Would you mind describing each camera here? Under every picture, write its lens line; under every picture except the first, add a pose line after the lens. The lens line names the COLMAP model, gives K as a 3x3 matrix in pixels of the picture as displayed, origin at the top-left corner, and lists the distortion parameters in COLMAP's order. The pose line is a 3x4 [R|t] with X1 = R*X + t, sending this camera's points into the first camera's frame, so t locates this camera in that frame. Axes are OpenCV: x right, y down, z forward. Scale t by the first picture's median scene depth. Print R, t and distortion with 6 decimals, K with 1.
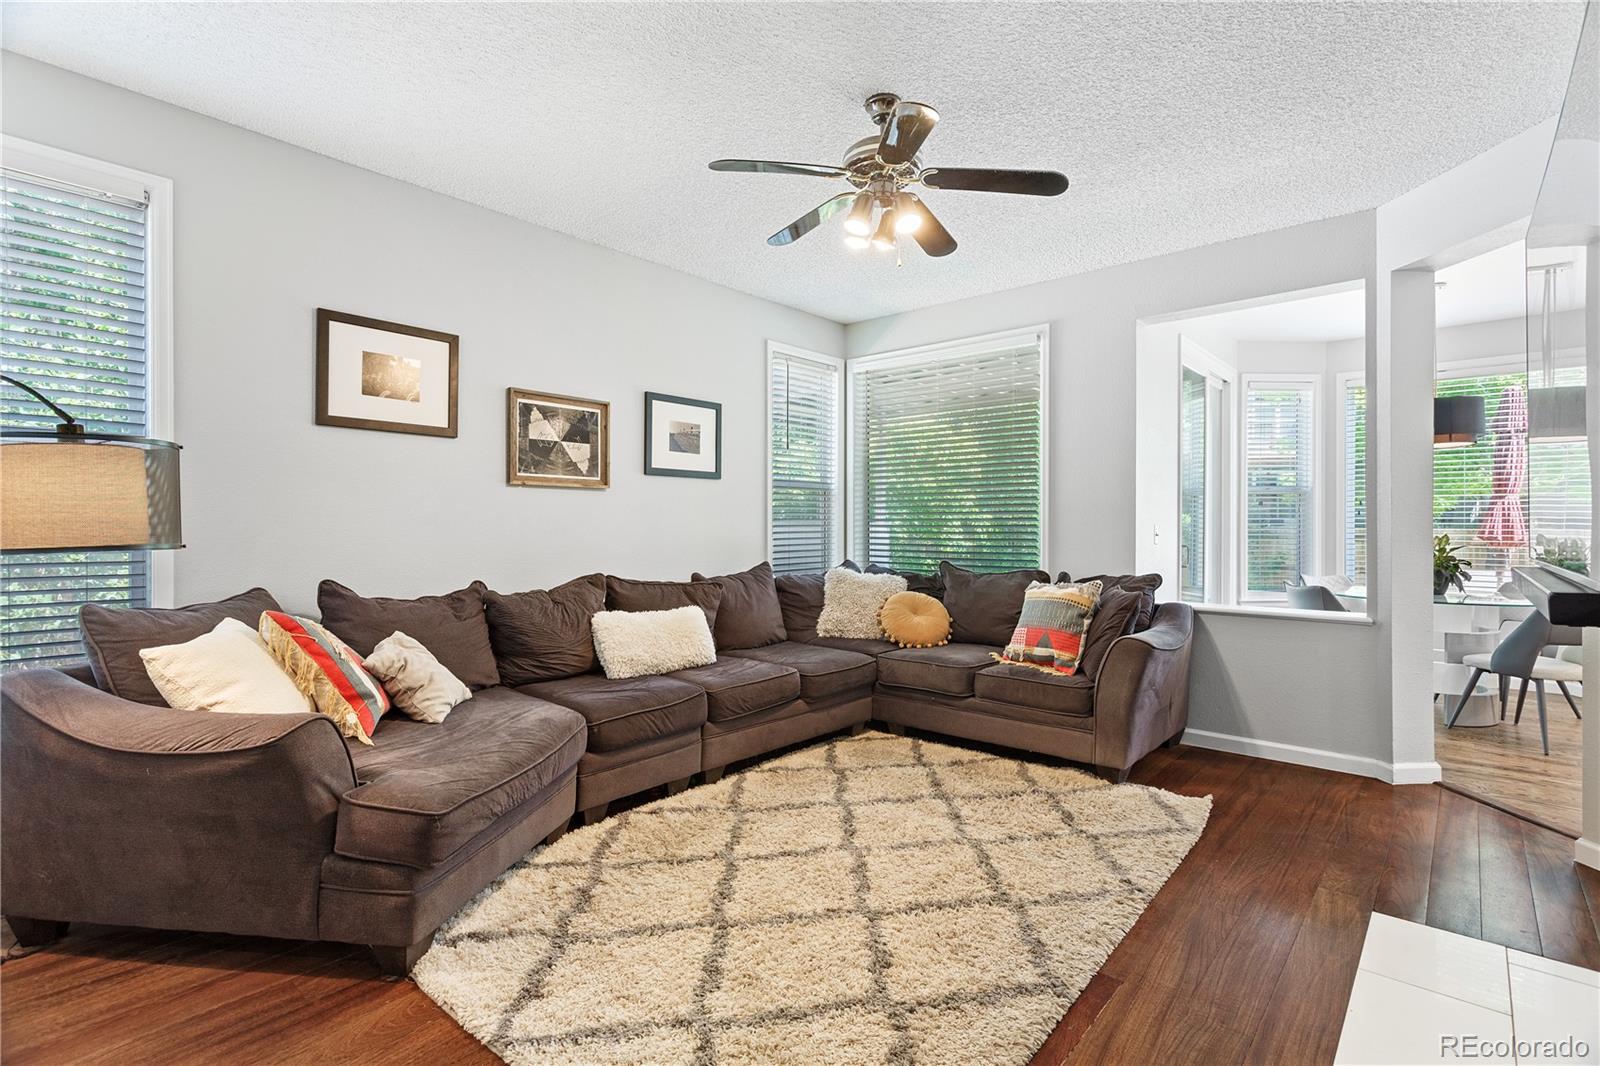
lens RADIAL K [[764.6, 0, 804.0], [0, 764.6, 525.3], [0, 0, 1]] dist [0.002005, 0.001649]
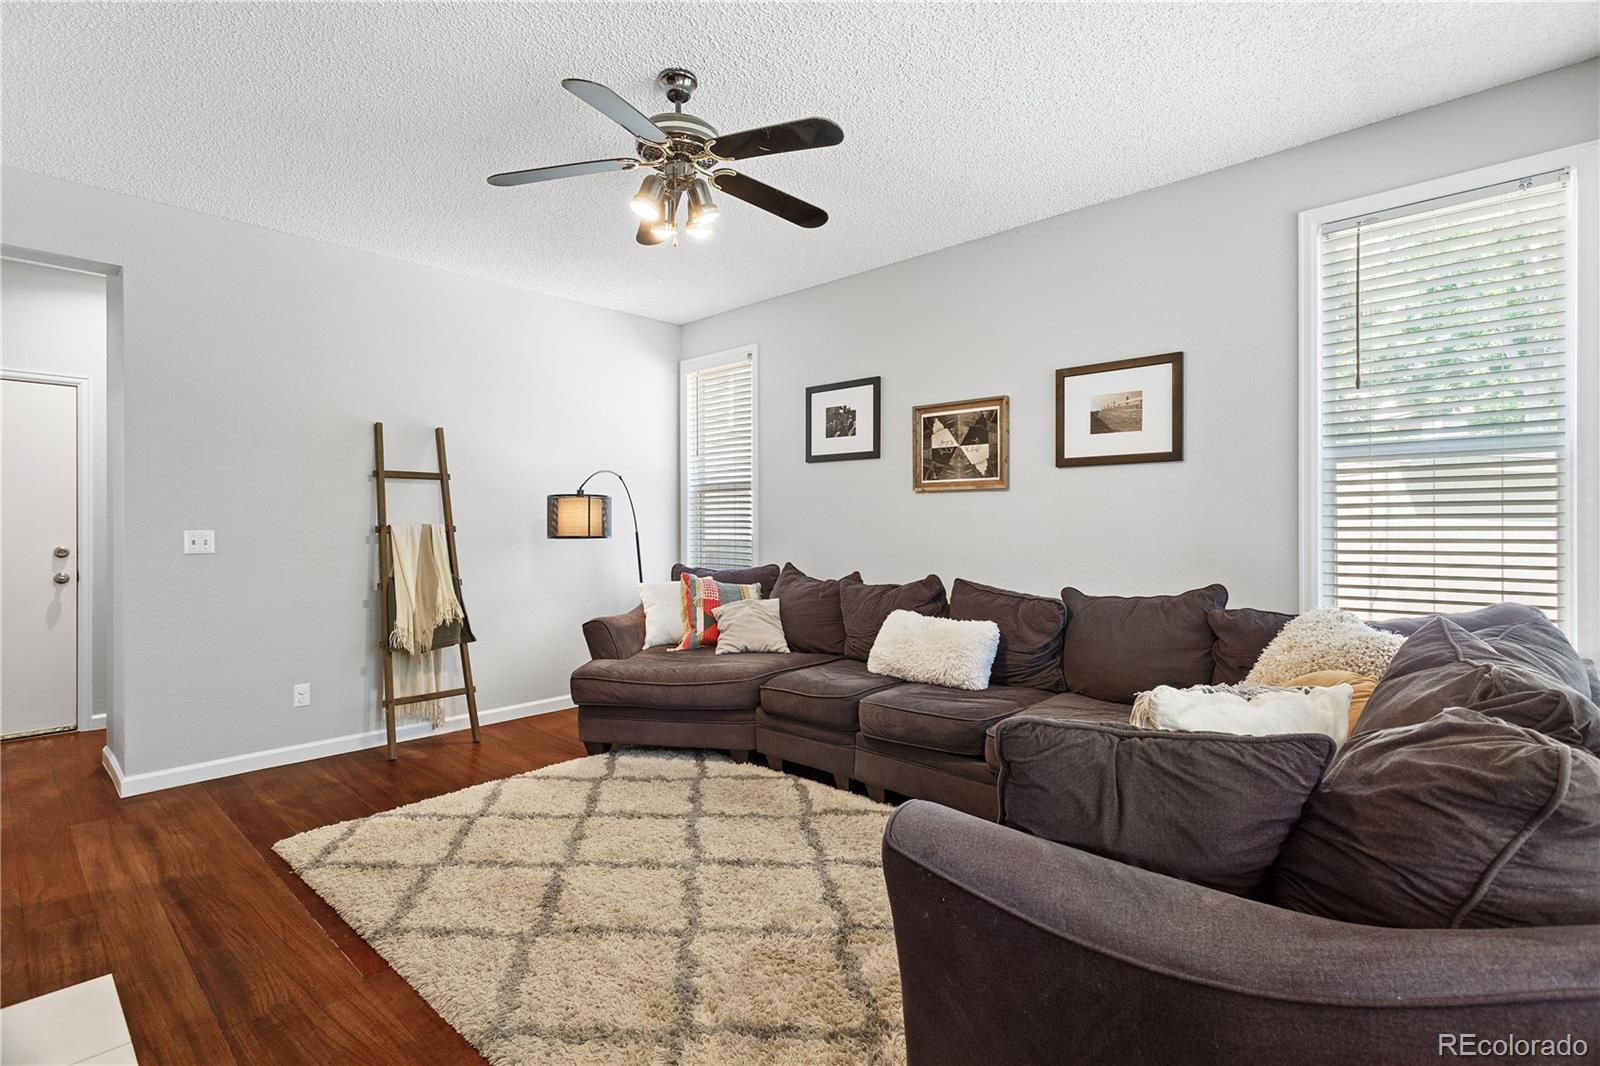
lens RADIAL K [[764.6, 0, 804.5], [0, 764.6, 528.4], [0, 0, 1]] dist [0.002005, 0.001649]
pose [[-0.035082, 0.001760, -0.999383, 0.741988], [0.000738, 0.999998, 0.001735, -0.000598], [0.999384, -0.000677, -0.035083, 0.851958]]
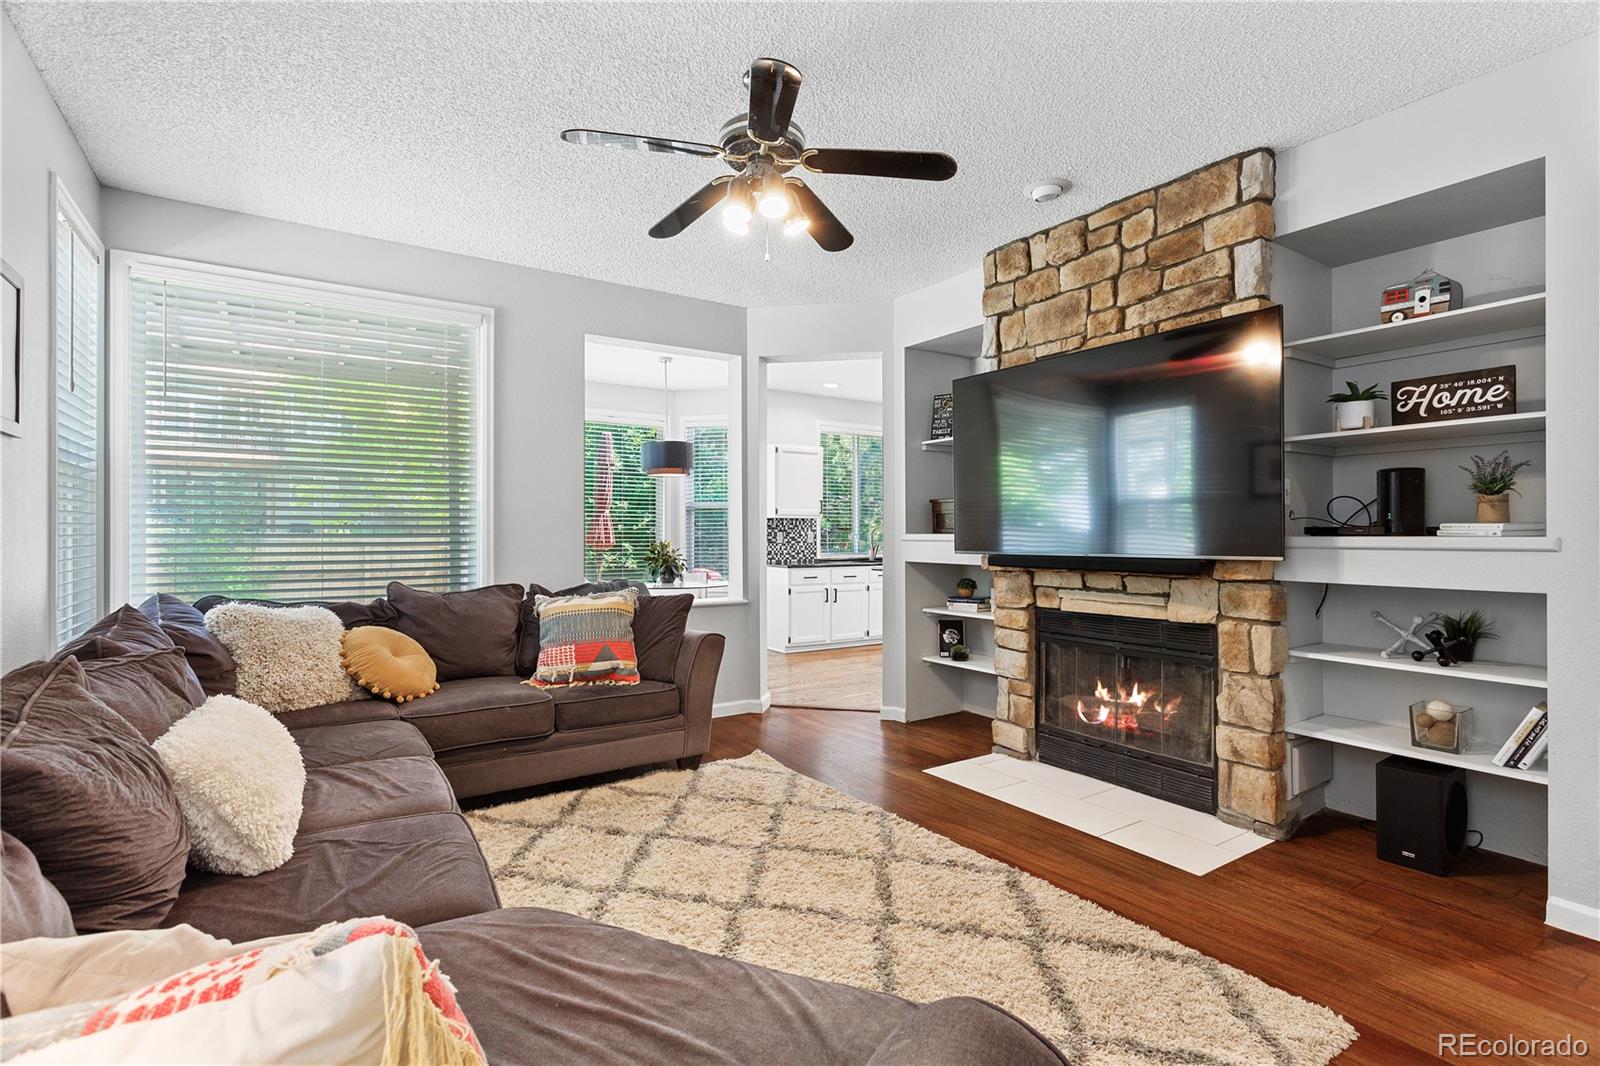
lens RADIAL K [[764.6, 0, 801.8], [0, 764.6, 533.6], [0, 0, 1]] dist [0.002005, 0.001649]
pose [[0.256766, -0.003753, 0.966466, -0.554280], [0.001306, 0.999993, 0.003536, -0.003578], [-0.966473, 0.000354, 0.256769, 0.515300]]
